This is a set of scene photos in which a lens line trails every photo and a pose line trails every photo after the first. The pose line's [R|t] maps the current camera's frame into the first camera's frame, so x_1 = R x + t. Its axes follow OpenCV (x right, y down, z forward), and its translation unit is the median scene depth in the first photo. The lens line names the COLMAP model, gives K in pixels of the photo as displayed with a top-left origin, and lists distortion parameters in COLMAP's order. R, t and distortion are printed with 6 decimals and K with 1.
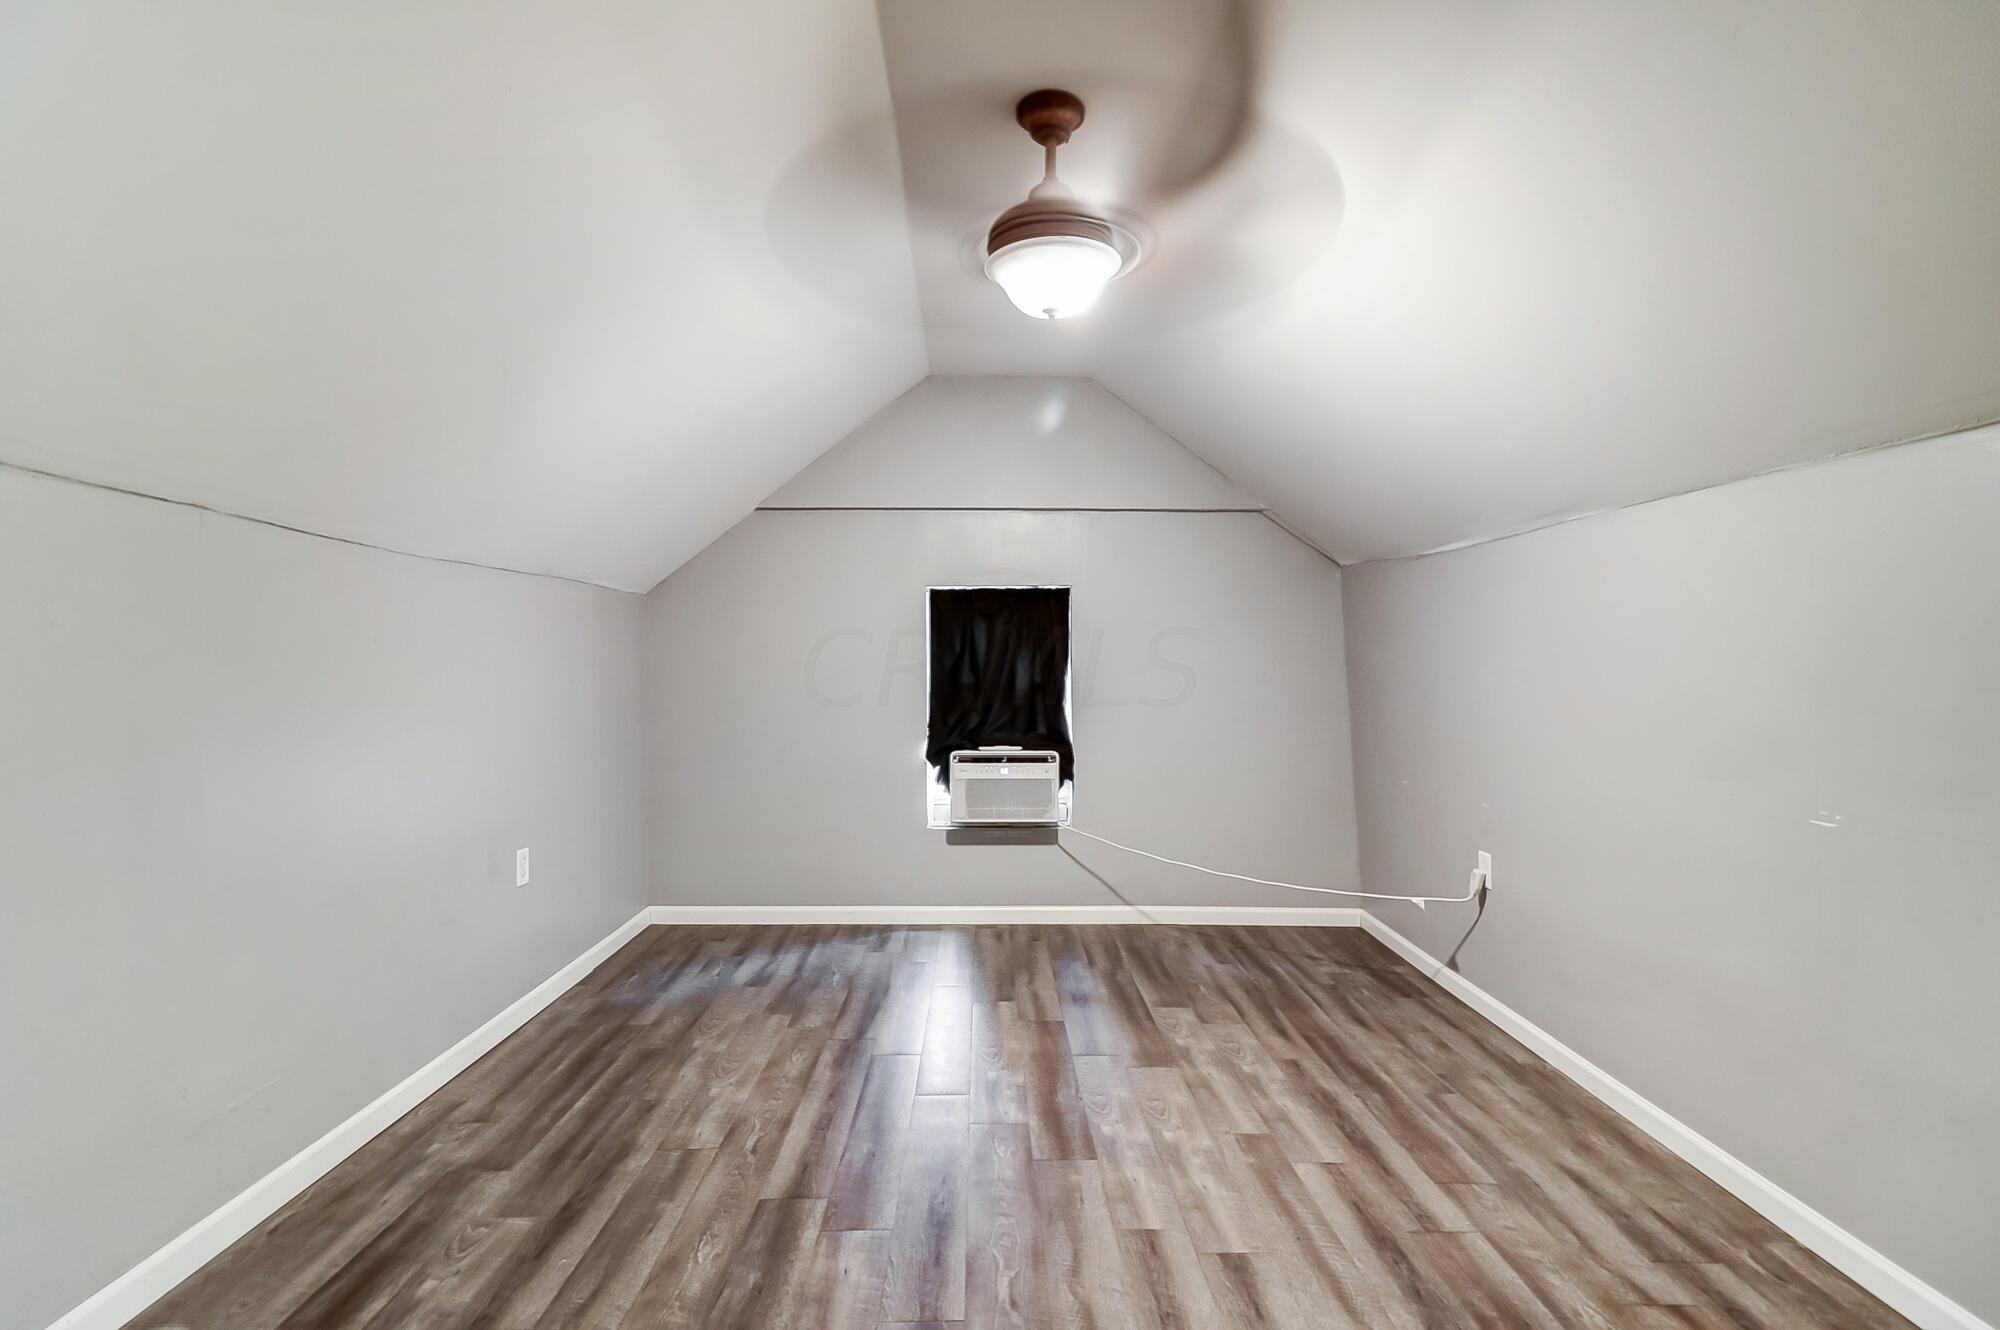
lens RADIAL K [[956.6, 0, 1000.1], [0, 956.6, 657.3], [0, 0, 1]] dist [0.016261, -0.010943]
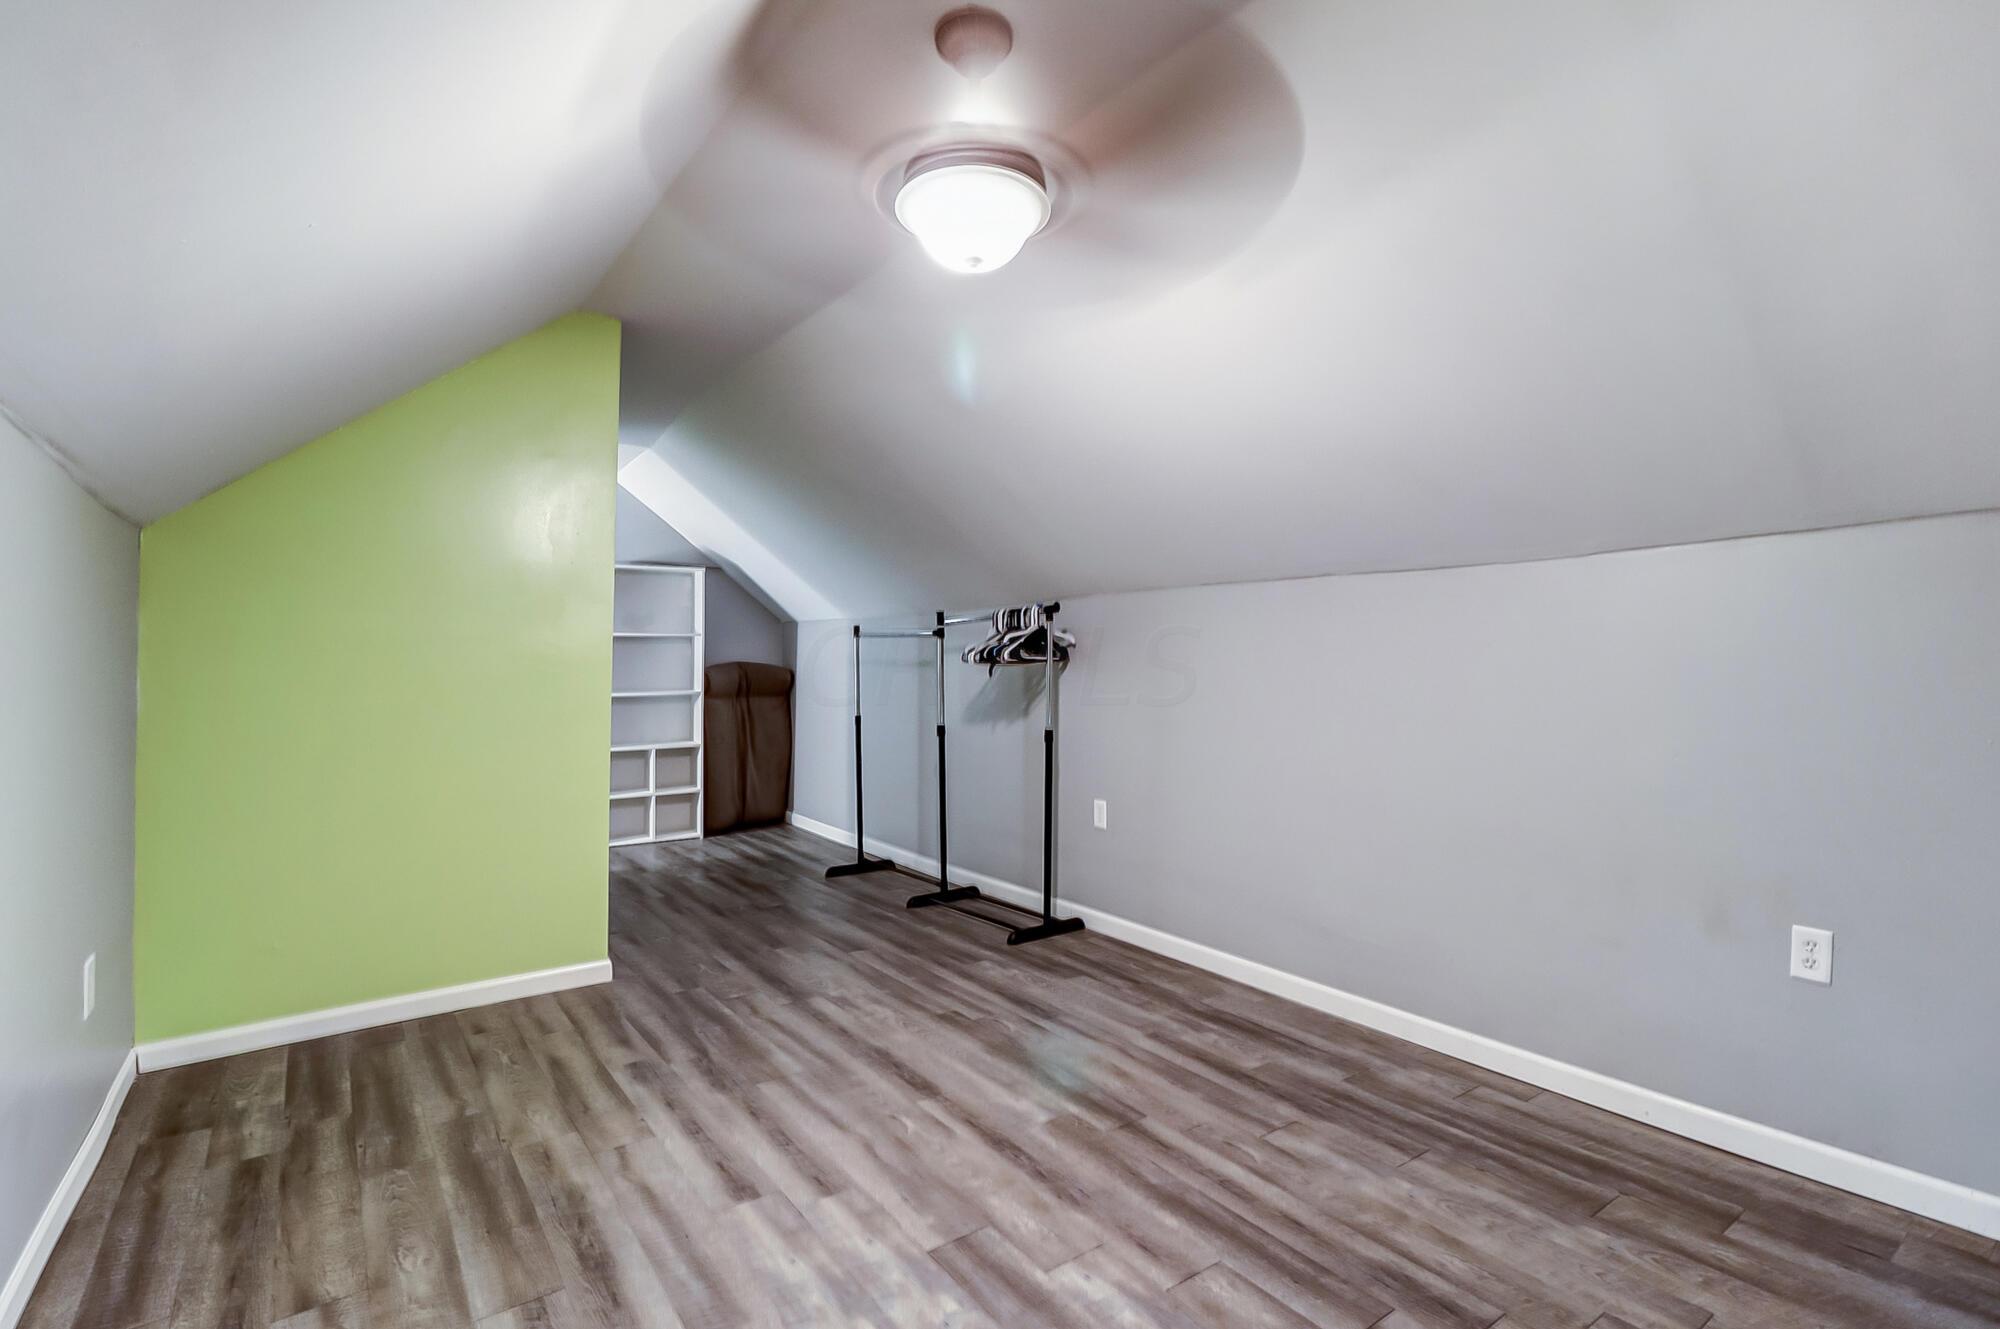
lens RADIAL K [[956.6, 0, 1006.1], [0, 956.6, 664.0], [0, 0, 1]] dist [0.016261, -0.010943]
pose [[-0.825743, -0.007174, -0.564002, 0.415973], [0.005893, 0.999755, -0.021344, 0.023726], [0.564016, -0.020948, -0.825498, 1.395466]]
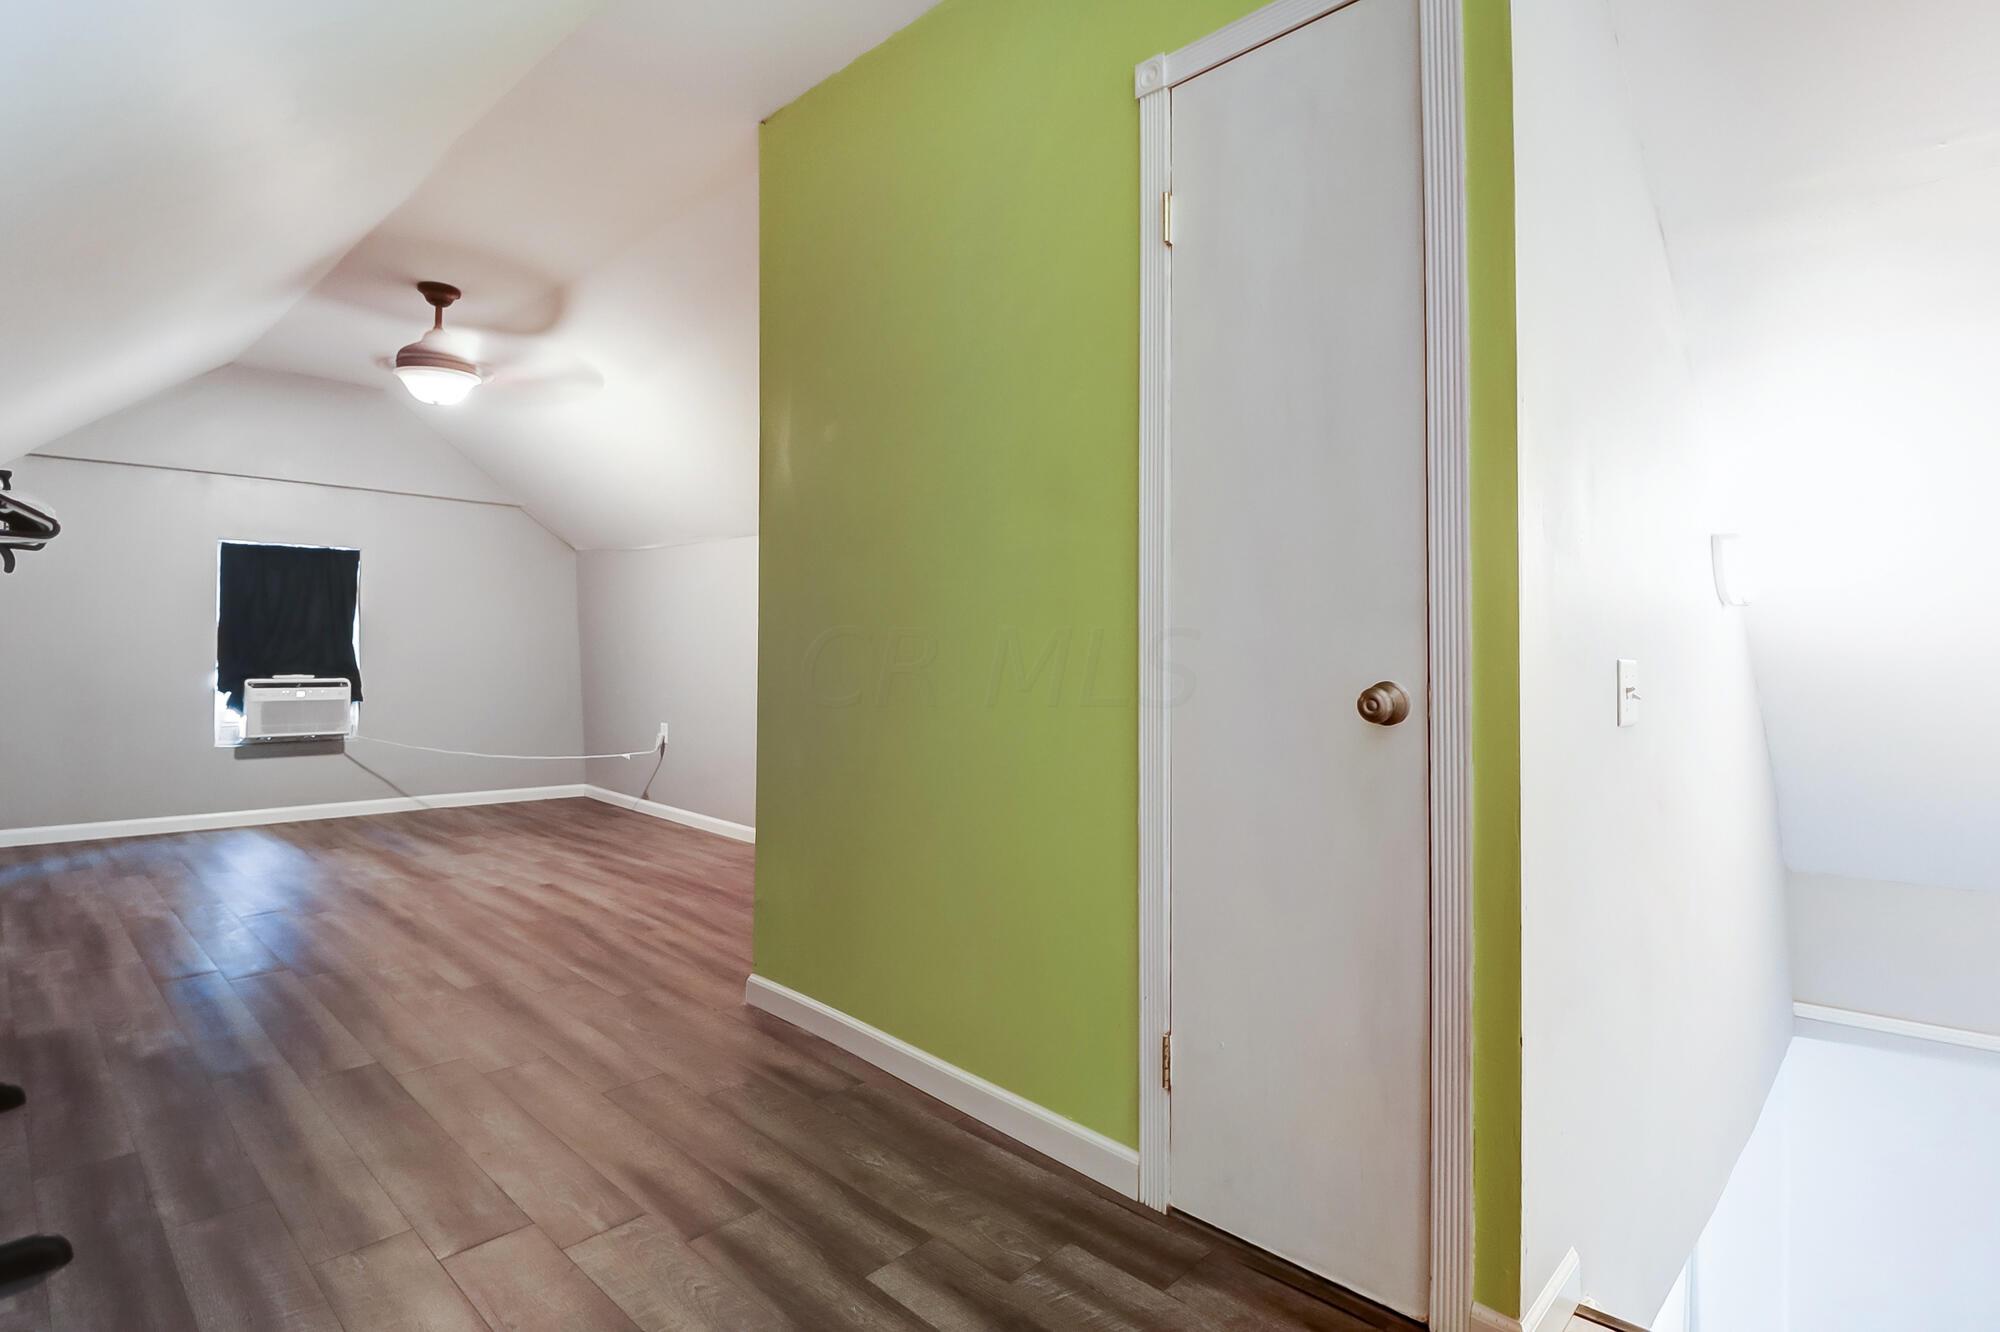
lens RADIAL K [[956.6, 0, 991.8], [0, 956.6, 650.1], [0, 0, 1]] dist [0.016261, -0.010943]
pose [[0.702008, -0.002283, 0.712166, -0.362478], [-0.013621, 0.999769, 0.016632, 0.040784], [-0.712039, -0.021376, 0.701814, -0.735580]]
